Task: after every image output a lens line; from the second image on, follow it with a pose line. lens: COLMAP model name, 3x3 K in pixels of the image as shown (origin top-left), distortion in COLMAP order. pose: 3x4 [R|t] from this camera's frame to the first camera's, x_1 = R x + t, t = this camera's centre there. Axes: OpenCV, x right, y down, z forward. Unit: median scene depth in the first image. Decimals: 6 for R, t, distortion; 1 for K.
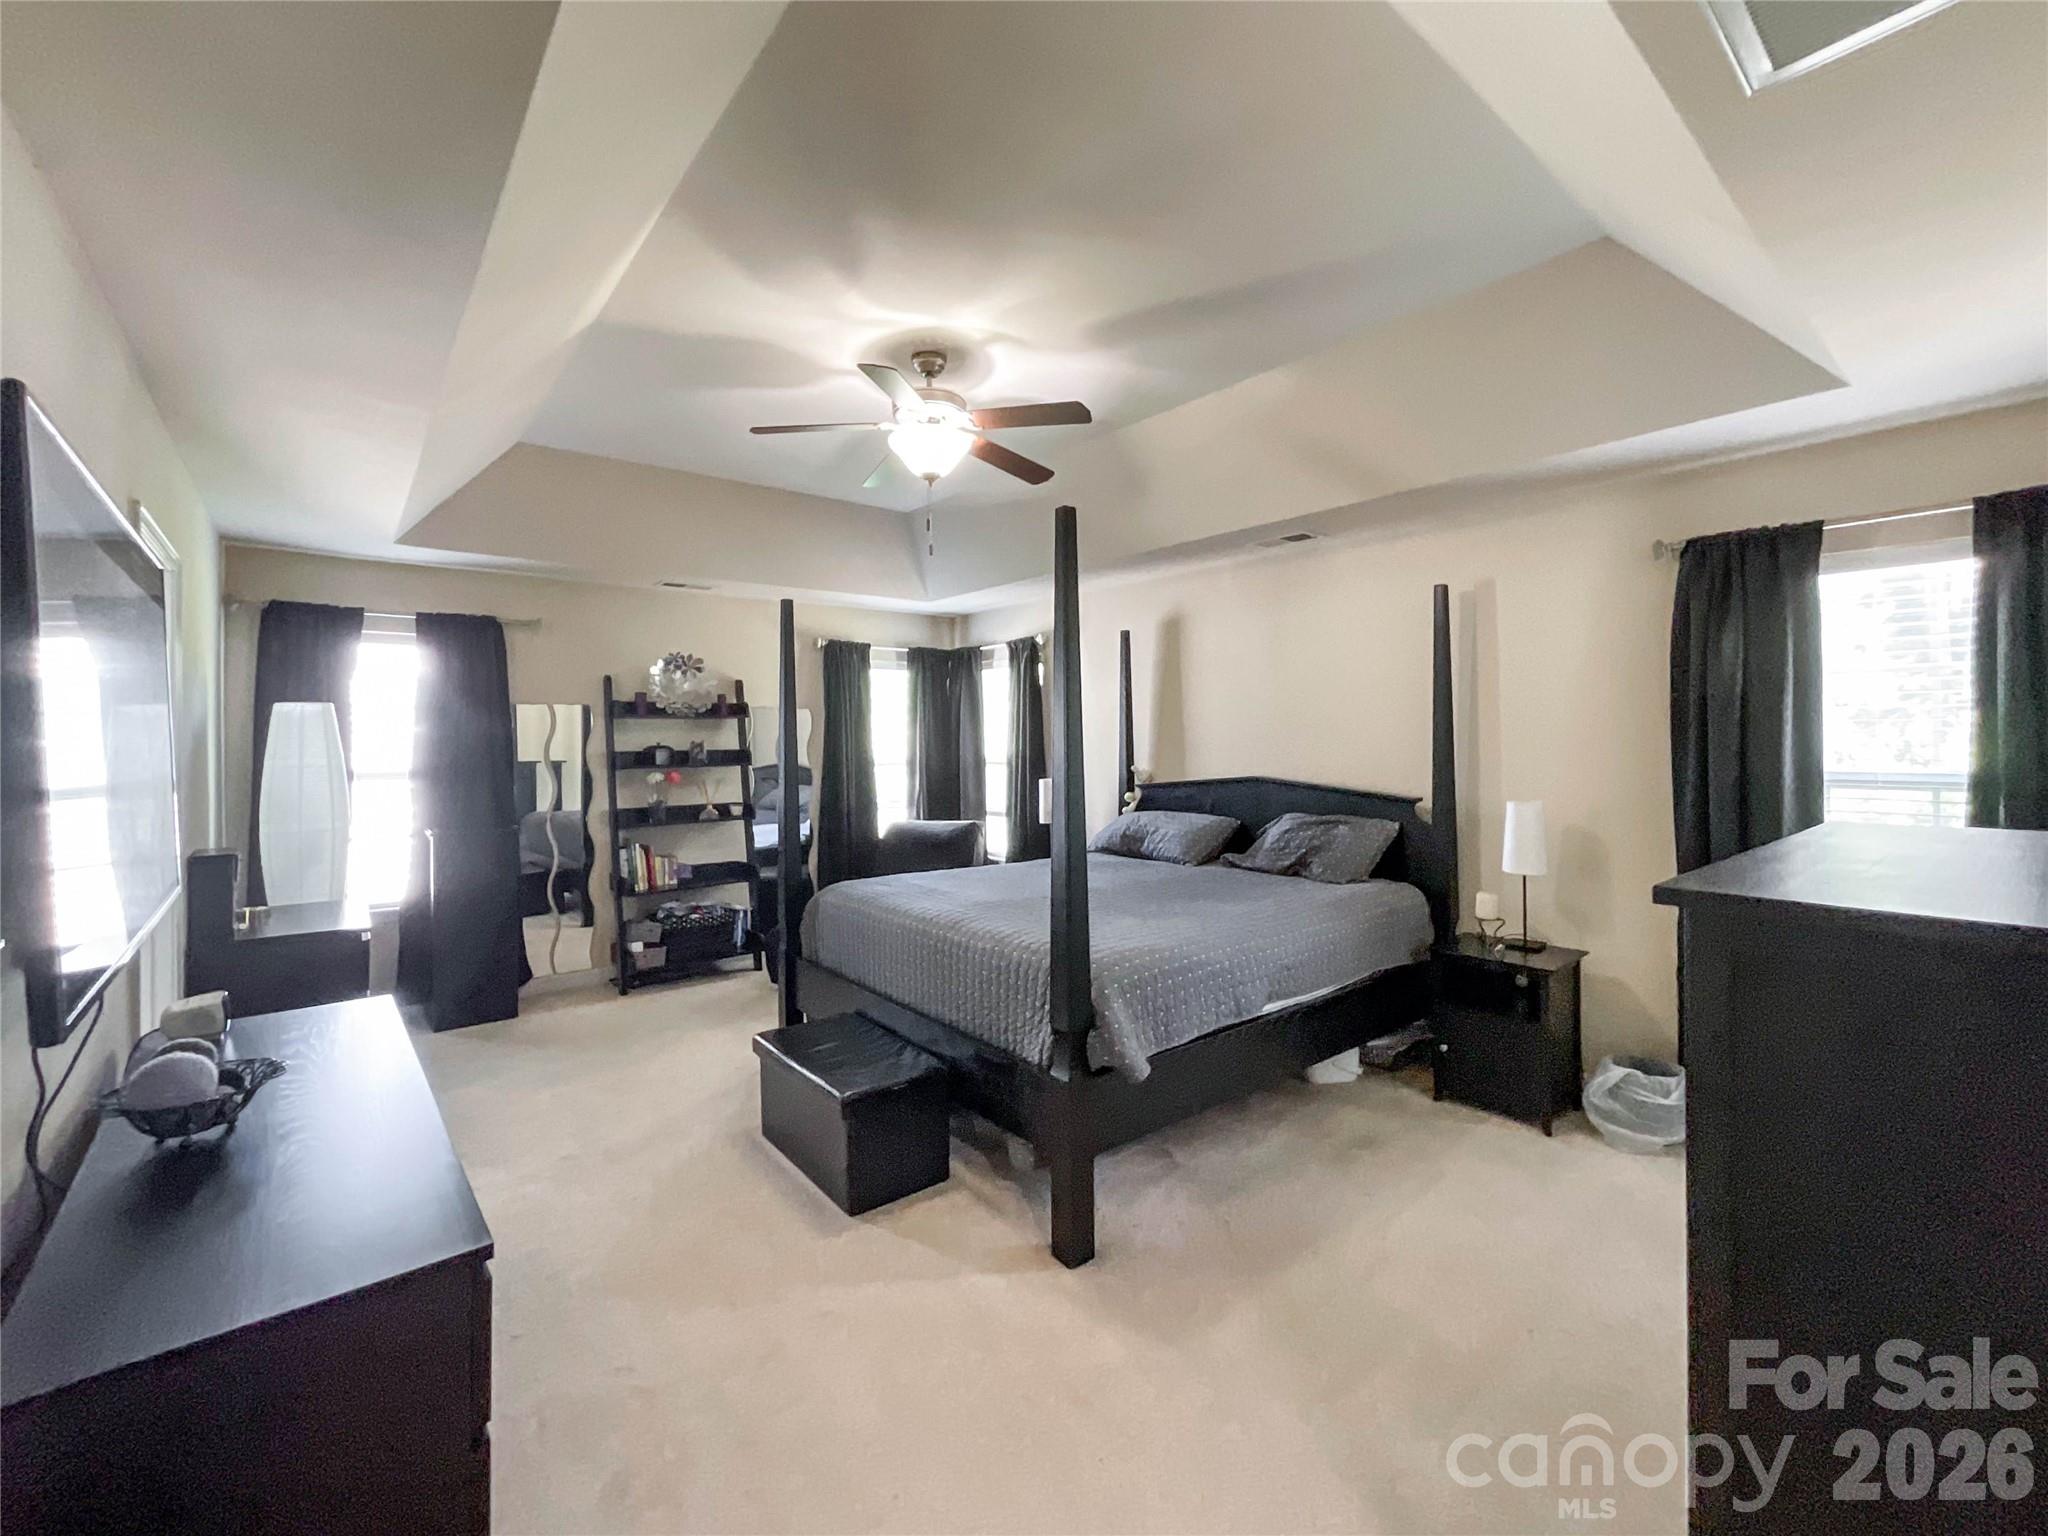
lens RADIAL K [[854.9, 0, 1030.4], [0, 854.9, 744.2], [0, 0, 1]] dist [-0.016379, 0.000641]
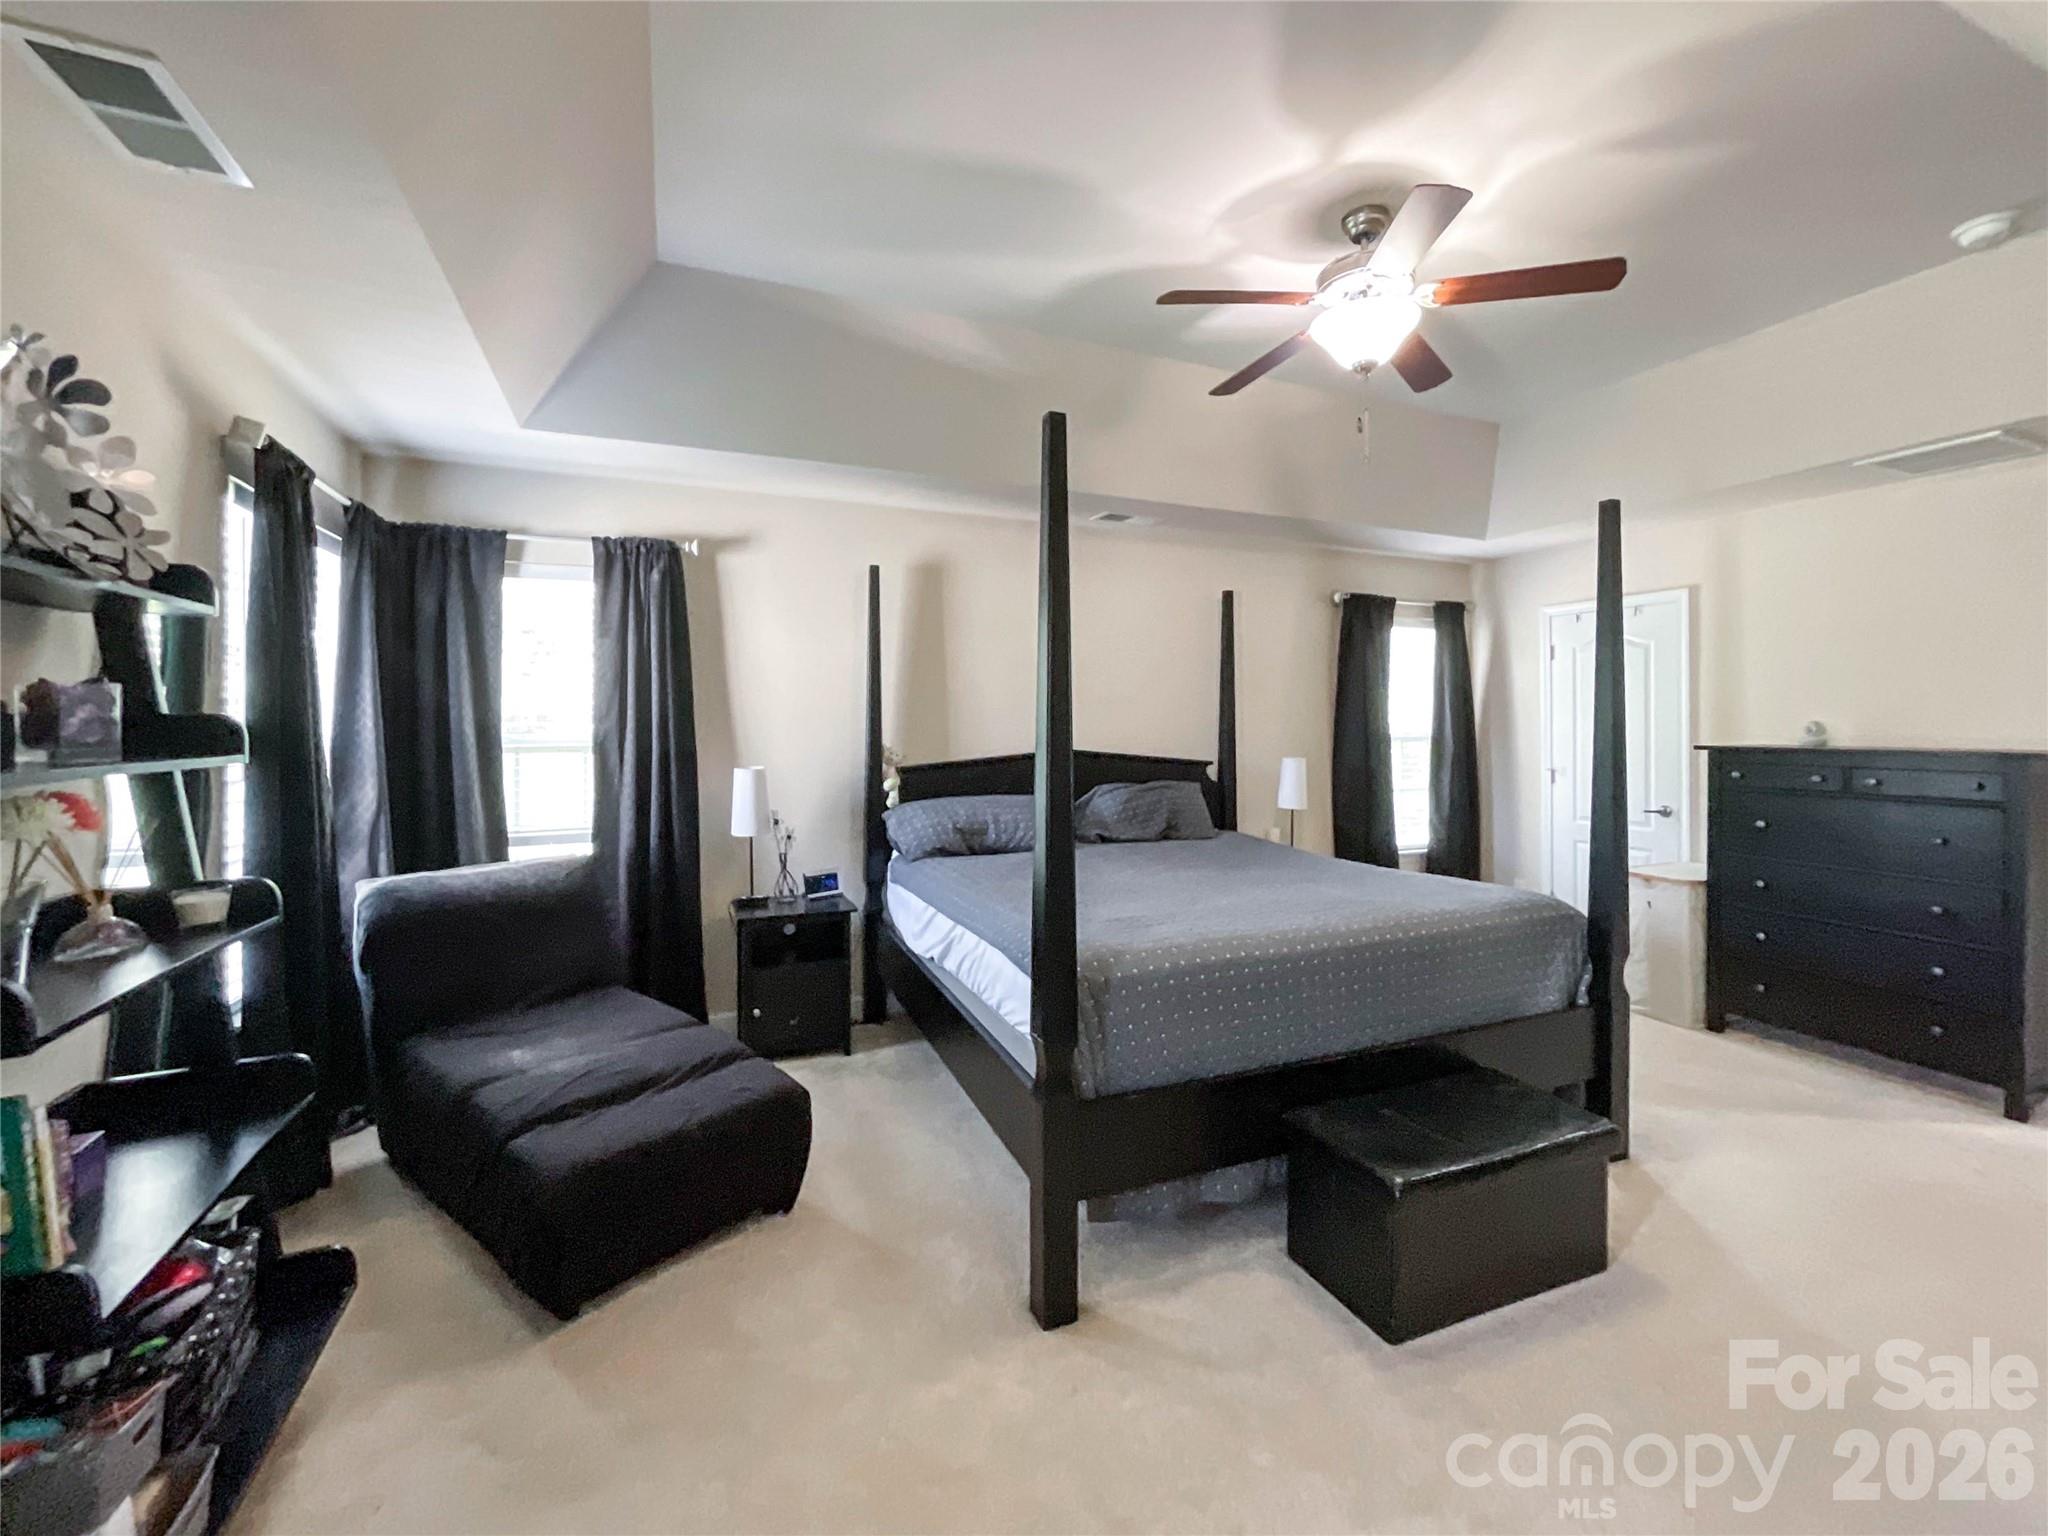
lens RADIAL K [[854.9, 0, 1030.4], [0, 854.9, 744.2], [0, 0, 1]] dist [-0.016379, 0.000641]
pose [[0.312094, -0.022146, 0.949793, -0.779760], [-0.005671, 0.999667, 0.025172, 0.008232], [-0.950034, -0.013242, 0.311865, 0.849706]]
